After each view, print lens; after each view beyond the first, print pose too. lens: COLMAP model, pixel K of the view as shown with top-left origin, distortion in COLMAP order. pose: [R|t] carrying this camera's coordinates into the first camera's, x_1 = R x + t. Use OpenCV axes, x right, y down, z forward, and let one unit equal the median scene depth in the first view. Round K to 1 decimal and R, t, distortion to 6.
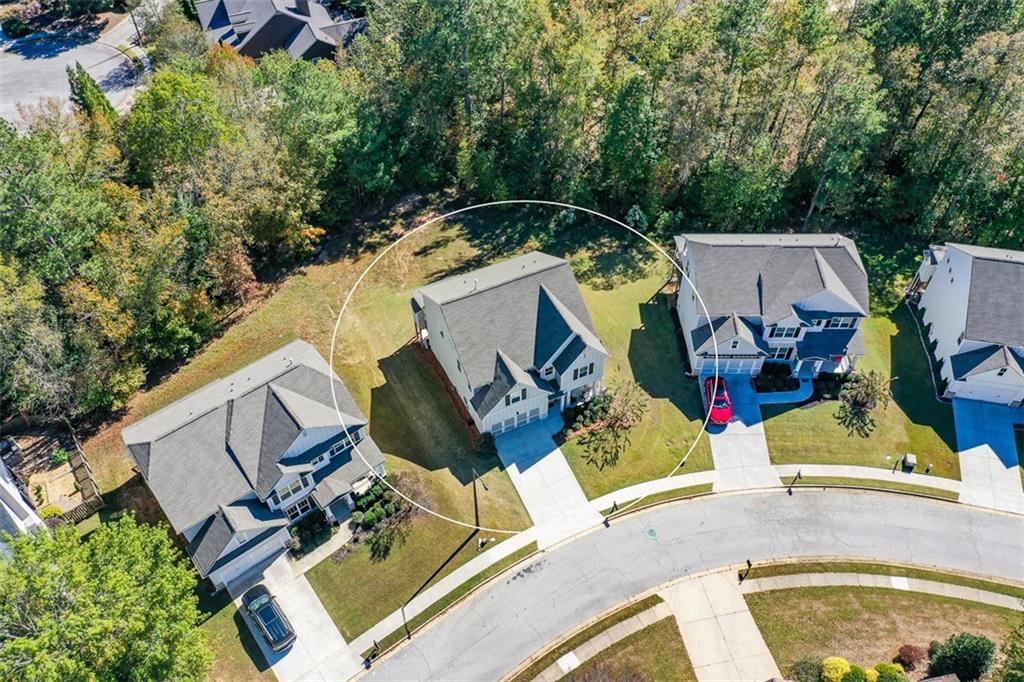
lens RADIAL K [[833.1, 0, 512.0], [0, 833.1, 341.0], [0, 0, 1]] dist [-0.001904, 0.000463]
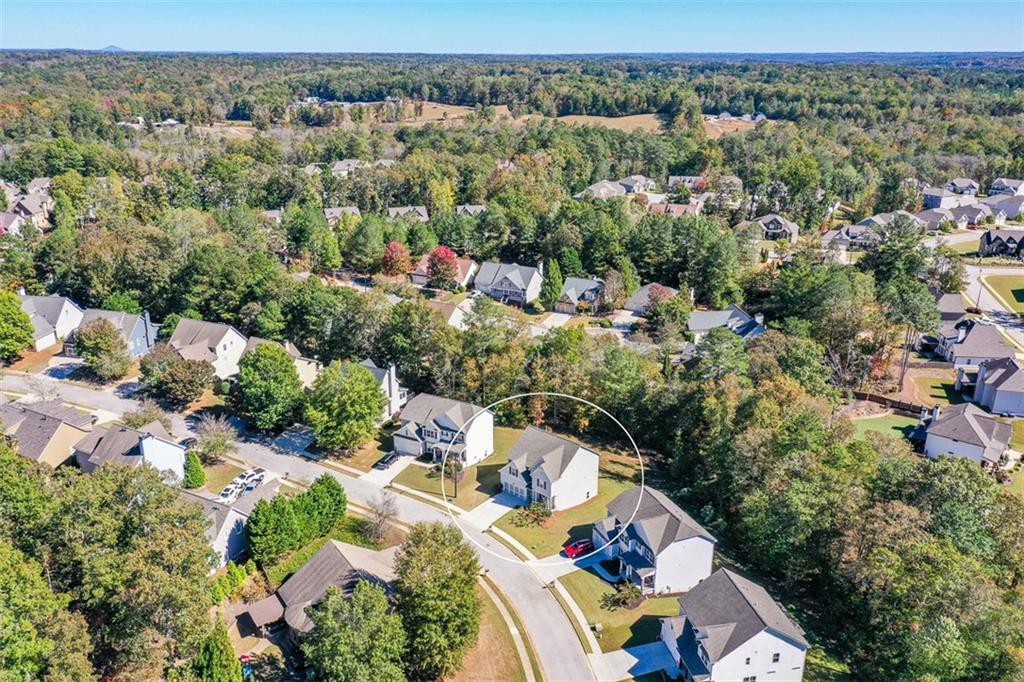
lens RADIAL K [[812.9, 0, 502.0], [0, 812.9, 341.1], [0, 0, 1]] dist [0.005780, 0.001630]
pose [[0.392385, 0.320108, -0.862302, 1.569524], [-0.699426, 0.712685, -0.053703, -0.035651], [0.597359, 0.624189, 0.503538, -0.249401]]
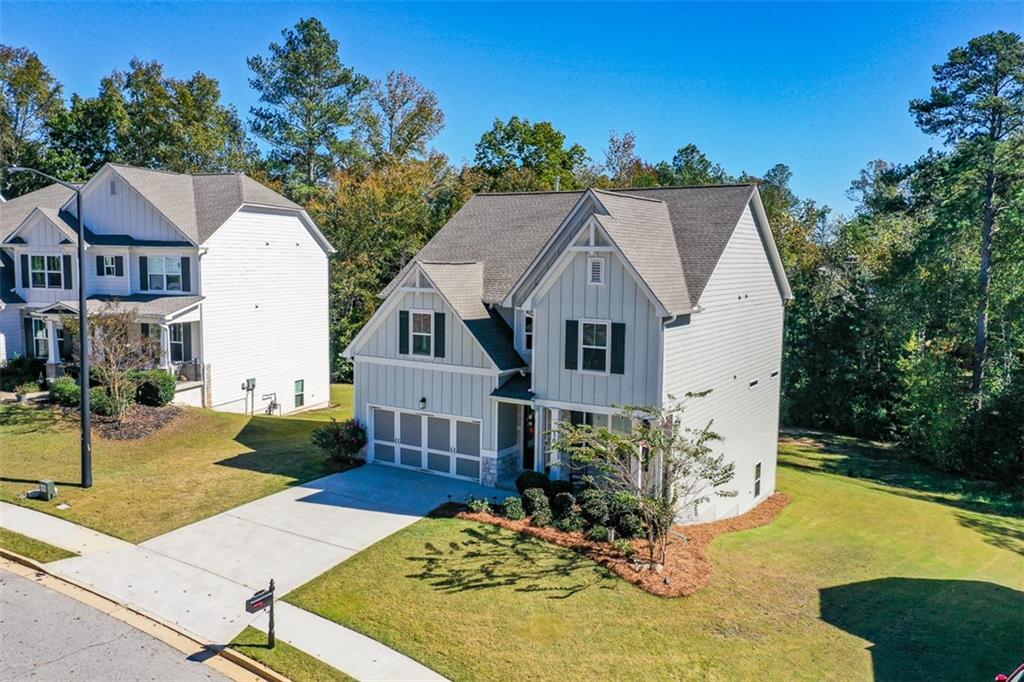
lens RADIAL K [[823.7, 0, 499.4], [0, 823.7, 341.2], [0, 0, 1]] dist [0.019038, 0.006491]
pose [[0.533886, 0.100101, -0.839610, 0.335037], [-0.654432, 0.677692, -0.335339, 0.167276], [0.535429, 0.728501, 0.427320, 0.803440]]
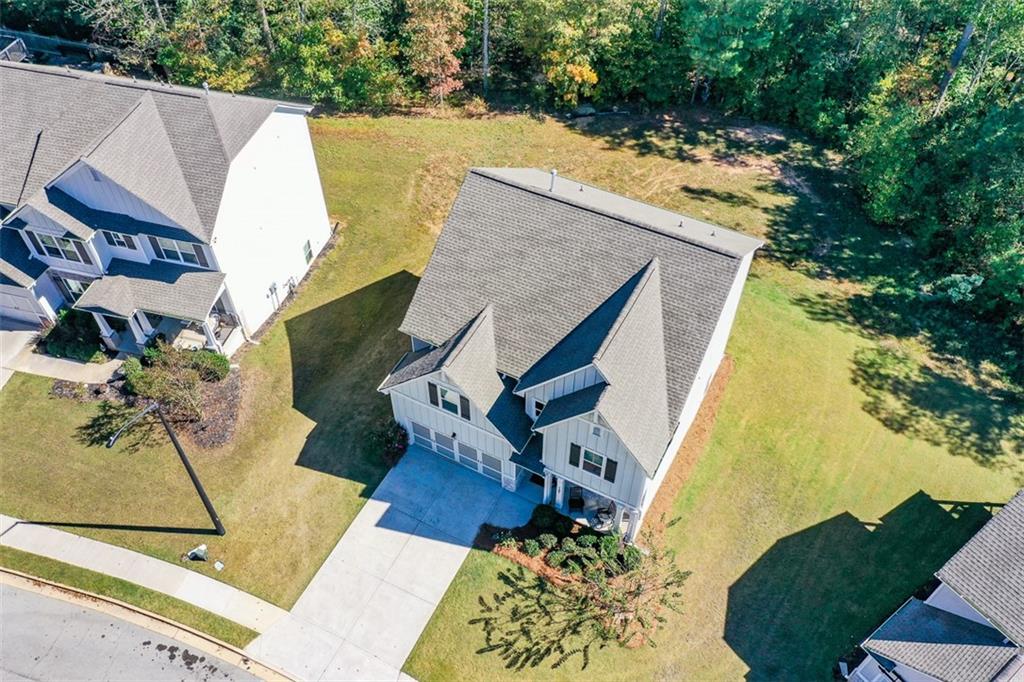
lens RADIAL K [[812.9, 0, 502.0], [0, 812.9, 341.1], [0, 0, 1]] dist [0.005780, 0.001630]
pose [[0.601110, 0.601813, -0.525822, 0.237391], [-0.604094, 0.772928, 0.194041, -0.066668], [0.523199, 0.201006, 0.828166, 0.578652]]
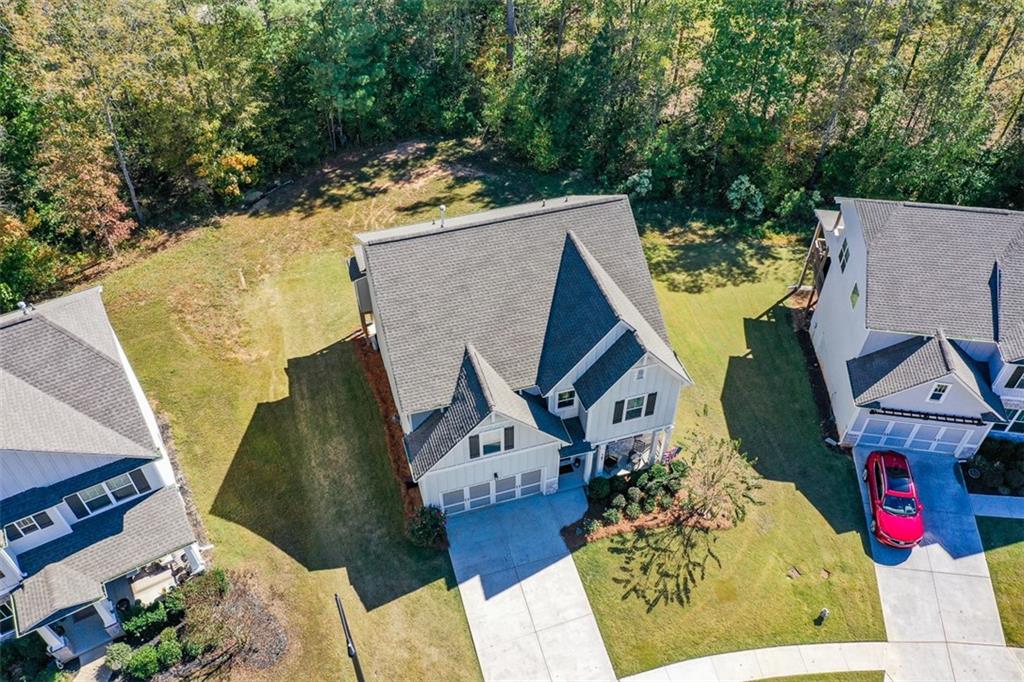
lens RADIAL K [[824.7, 0, 512.0], [0, 824.7, 341.0], [0, 0, 1]] dist [-0.000836, 0.002534]
pose [[0.990463, 0.104080, -0.090275, 0.051204], [-0.111177, 0.990773, -0.077511, 0.041714], [0.081375, 0.086809, 0.992896, 0.478951]]
